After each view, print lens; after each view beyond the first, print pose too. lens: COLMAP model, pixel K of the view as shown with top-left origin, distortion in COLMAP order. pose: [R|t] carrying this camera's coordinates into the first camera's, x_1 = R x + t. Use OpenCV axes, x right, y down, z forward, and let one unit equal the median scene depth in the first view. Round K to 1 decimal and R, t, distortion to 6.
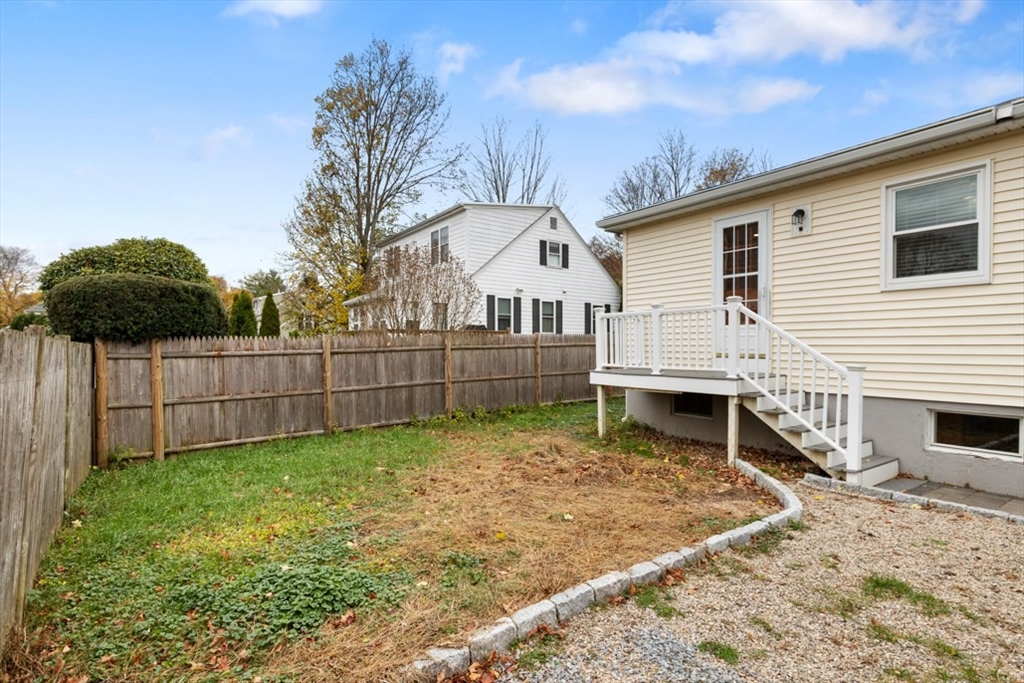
lens RADIAL K [[470.5, 0, 509.2], [0, 470.5, 346.4], [0, 0, 1]] dist [0.009878, -0.000559]
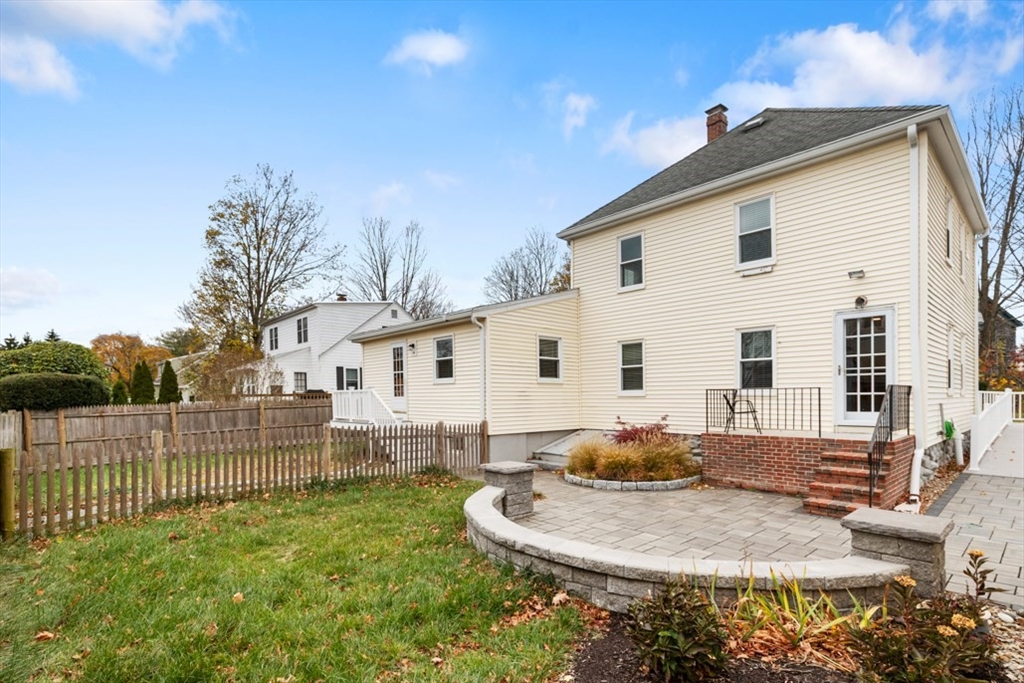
lens RADIAL K [[470.5, 0, 560.6], [0, 470.5, 396.1], [0, 0, 1]] dist [0.009878, -0.000559]
pose [[0.986987, -0.007492, 0.160626, 0.878687], [0.006386, 0.999952, 0.007397, -0.060760], [-0.160674, -0.006274, 0.986988, -1.141911]]
